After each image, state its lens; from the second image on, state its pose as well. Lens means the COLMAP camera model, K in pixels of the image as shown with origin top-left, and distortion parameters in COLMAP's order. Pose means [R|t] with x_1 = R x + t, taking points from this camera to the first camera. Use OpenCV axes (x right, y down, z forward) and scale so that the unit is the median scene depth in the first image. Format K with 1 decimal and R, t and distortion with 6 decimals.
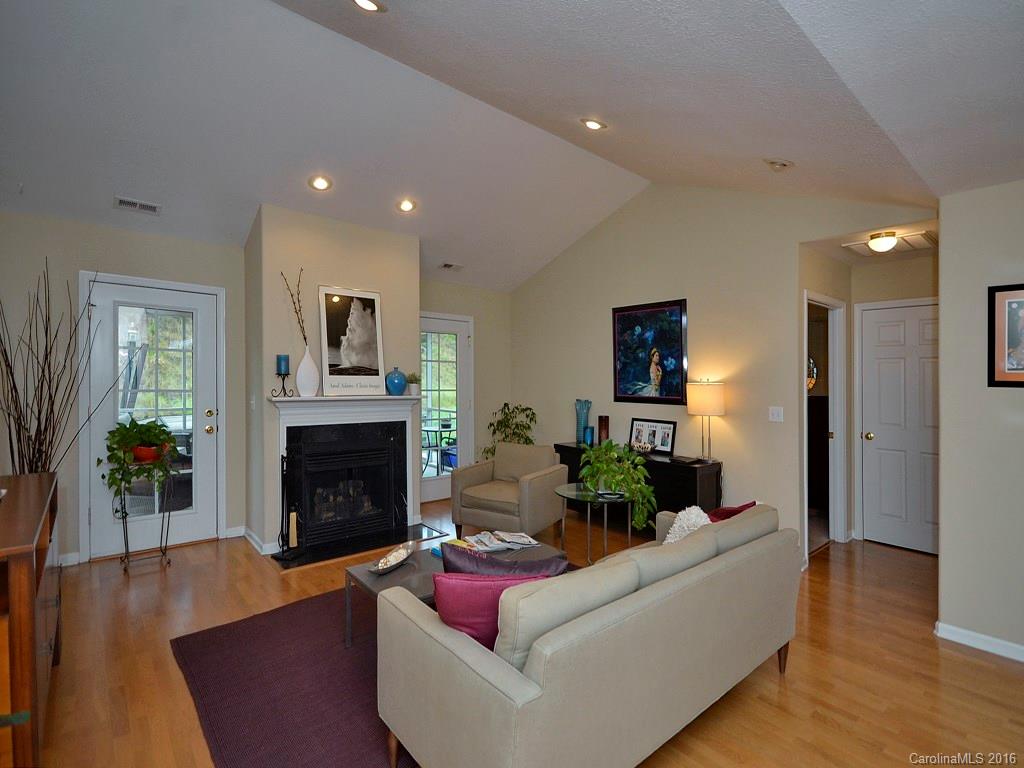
lens RADIAL K [[505.9, 0, 512.0], [0, 505.9, 384.0], [0, 0, 1]] dist [0.001718, 0.000308]
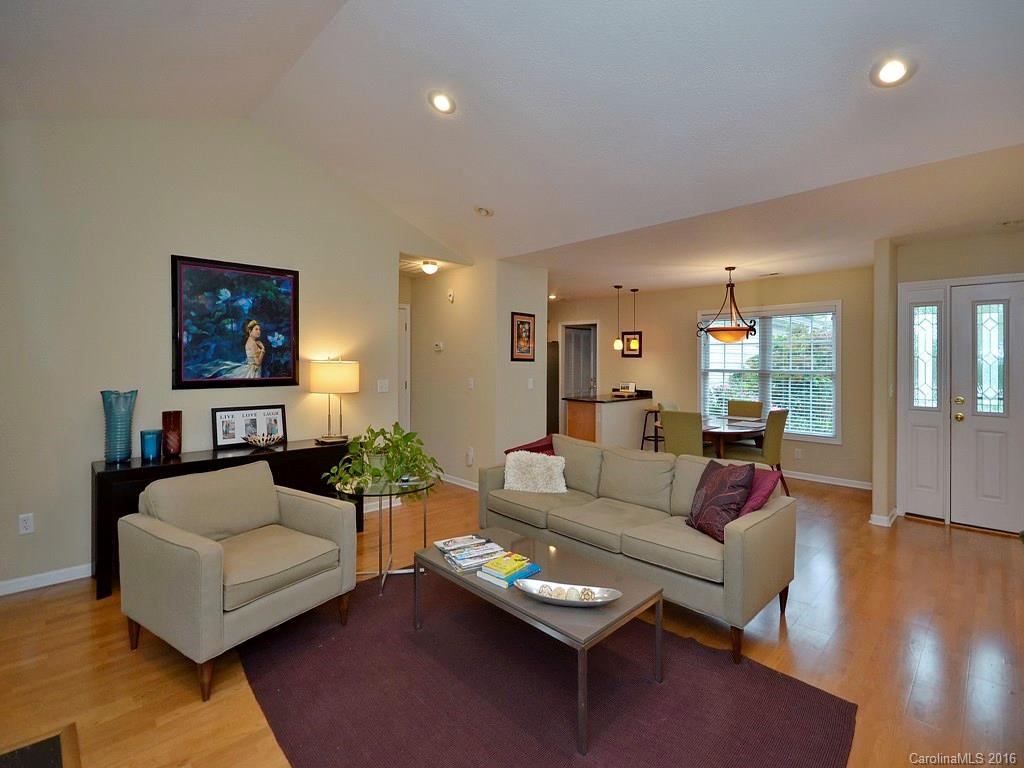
lens RADIAL K [[471.8, 0, 510.0], [0, 471.8, 362.9], [0, 0, 1]] dist [0.001154, 0.000098]
pose [[-0.057512, -0.010719, 0.998287, -0.526723], [0.009238, 0.999894, 0.011268, -0.005494], [-0.998302, 0.009871, -0.057407, 0.638845]]
